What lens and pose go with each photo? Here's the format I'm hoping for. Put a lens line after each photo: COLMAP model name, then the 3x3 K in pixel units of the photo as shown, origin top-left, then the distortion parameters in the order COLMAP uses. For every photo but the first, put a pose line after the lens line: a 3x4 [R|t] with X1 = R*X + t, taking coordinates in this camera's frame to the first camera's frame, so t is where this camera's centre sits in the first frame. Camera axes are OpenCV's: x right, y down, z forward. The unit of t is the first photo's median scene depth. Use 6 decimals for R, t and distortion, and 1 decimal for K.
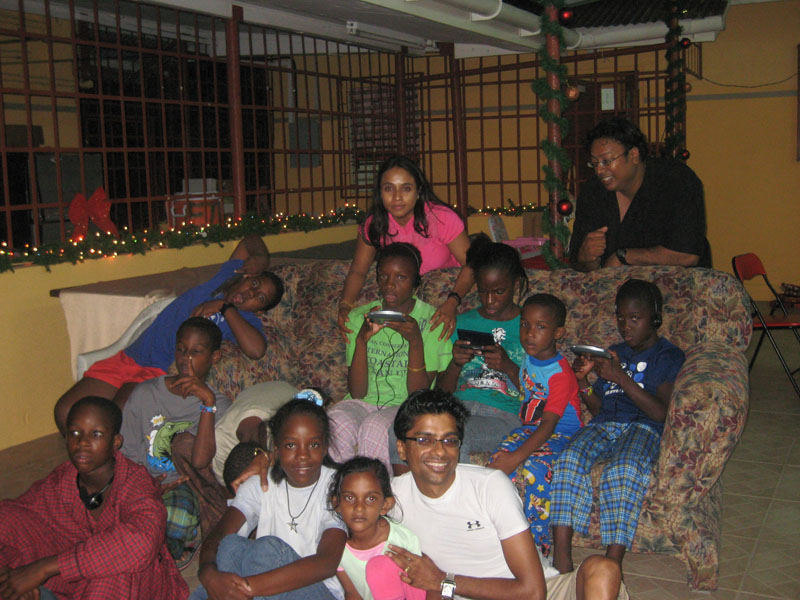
lens RADIAL K [[955.5, 0, 400.0], [0, 955.5, 300.0], [0, 0, 1]] dist [-0.152724, 0.197502]
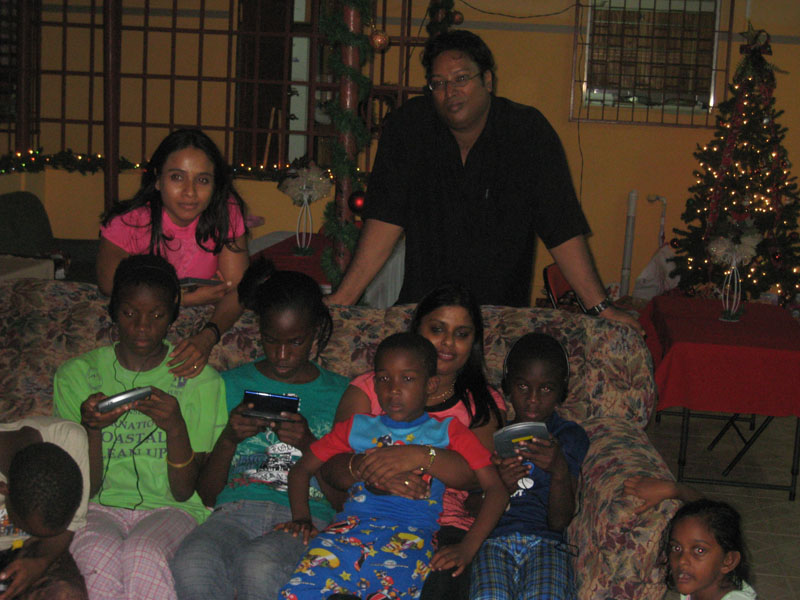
lens RADIAL K [[1366.8, 0, 400.0], [0, 1366.8, 300.0], [0, 0, 1]] dist [-0.100755, -0.012486]
pose [[0.936676, 0.023488, 0.349410, -0.125041], [-0.033202, 0.999210, 0.021836, -0.041269], [-0.348621, -0.032055, 0.936716, 0.039248]]
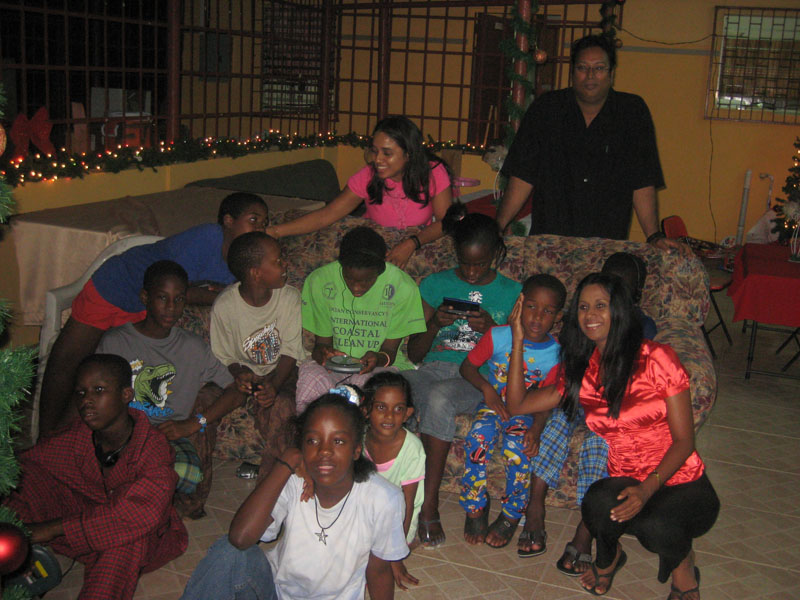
lens RADIAL K [[955.5, 0, 400.0], [0, 955.5, 300.0], [0, 0, 1]] dist [-0.152724, 0.197502]
pose [[0.987922, 0.050517, 0.146488, -0.086622], [-0.064160, 0.993877, 0.089951, -0.032857], [-0.141047, -0.098263, 0.985114, -0.008303]]
